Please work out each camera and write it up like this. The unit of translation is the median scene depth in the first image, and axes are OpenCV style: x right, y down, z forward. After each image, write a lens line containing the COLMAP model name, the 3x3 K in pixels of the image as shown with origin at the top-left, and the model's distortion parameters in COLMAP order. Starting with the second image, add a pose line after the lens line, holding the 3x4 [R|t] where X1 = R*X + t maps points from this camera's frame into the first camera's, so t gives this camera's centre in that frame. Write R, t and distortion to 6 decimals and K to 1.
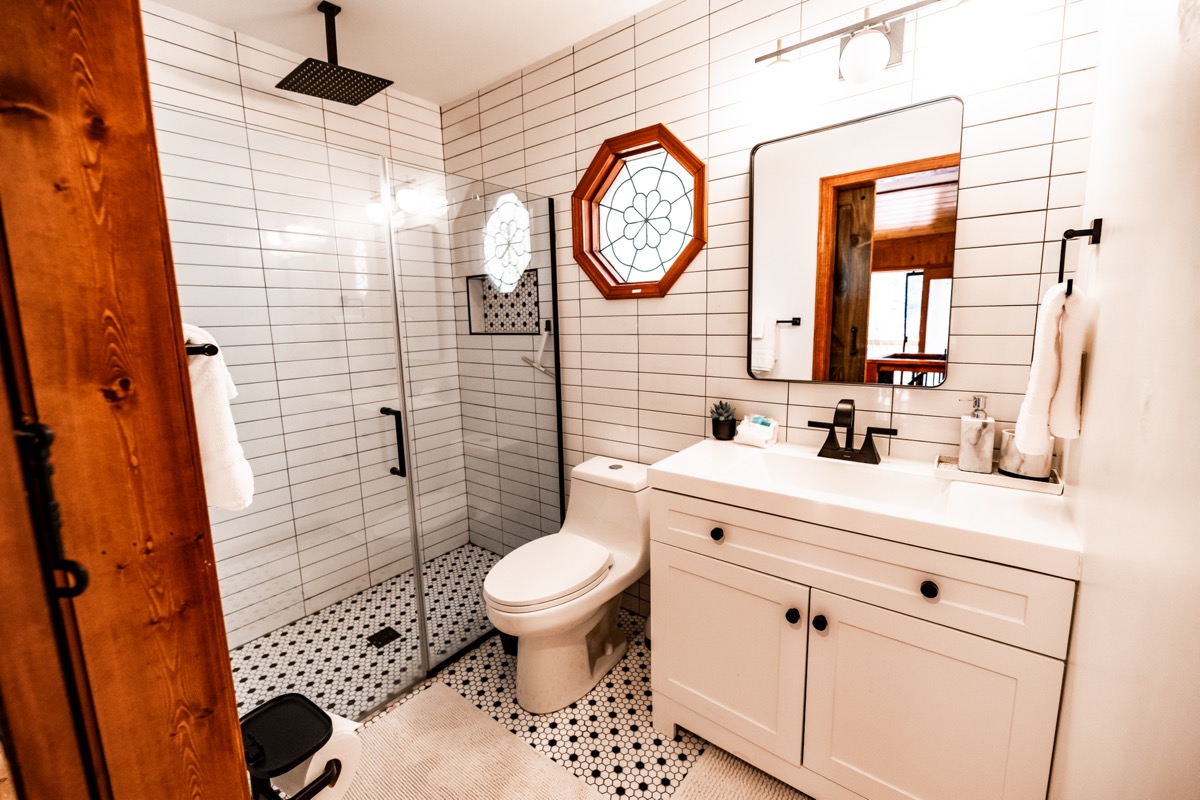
lens RADIAL K [[488.1, 0, 596.8], [0, 488.1, 389.4], [0, 0, 1]] dist [-0.003303, -0.000506]
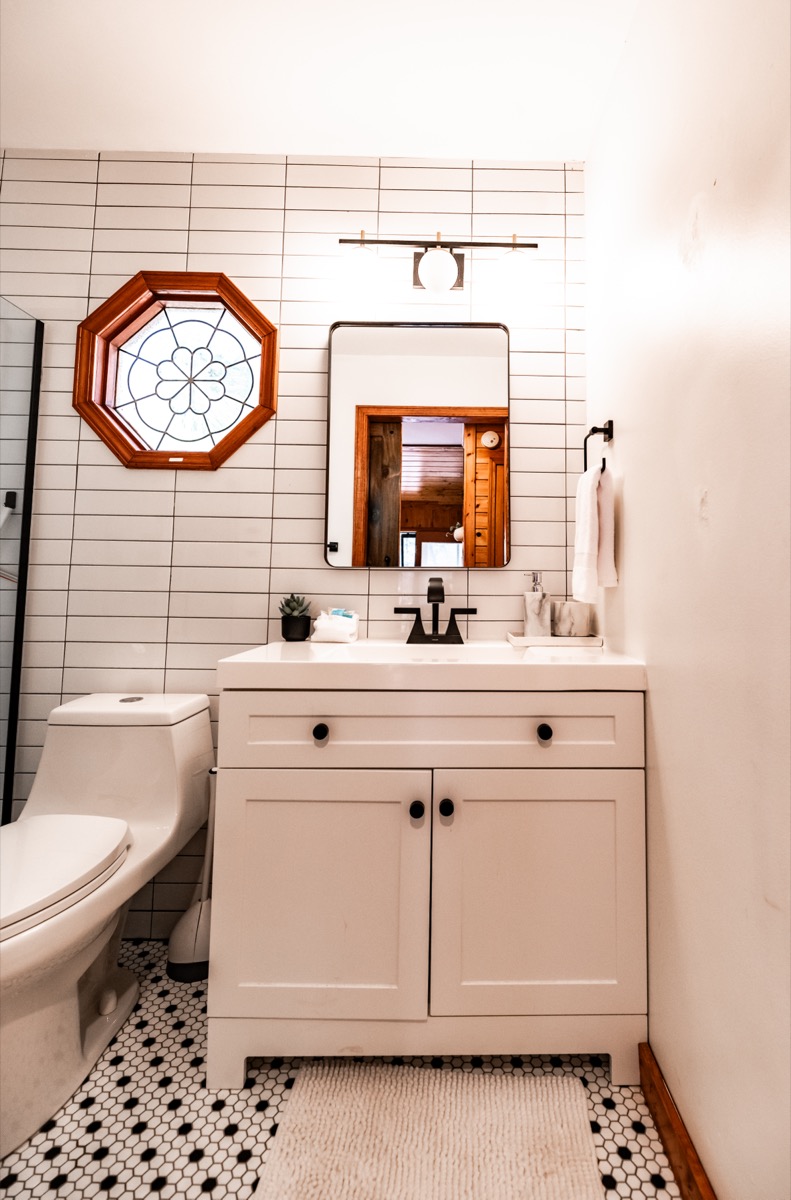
lens RADIAL K [[554.9, 0, 455.1], [0, 554.9, 545.9], [0, 0, 1]] dist [-0.000616, -0.003277]
pose [[0.774084, 0.080023, 0.628005, -0.111375], [0.061479, 0.977789, -0.200373, 0.127792], [-0.630091, 0.193714, 0.751971, 0.088046]]
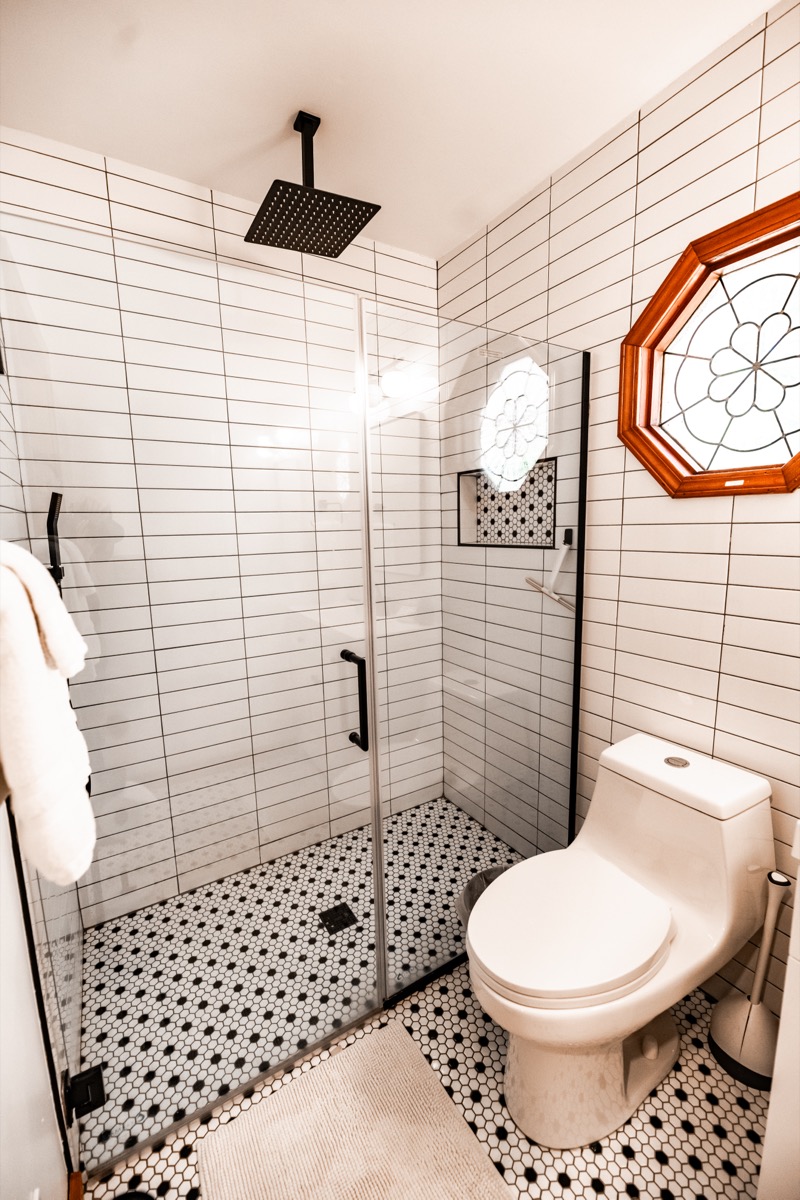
lens RADIAL K [[495.9, 0, 400.0], [0, 495.9, 600.0], [0, 0, 1]] dist [-0.003158, -0.003529]
pose [[0.939343, 0.053751, -0.338743, -0.089829], [-0.049917, 0.998553, 0.020026, -0.045336], [0.339329, -0.001903, 0.940666, 0.264322]]
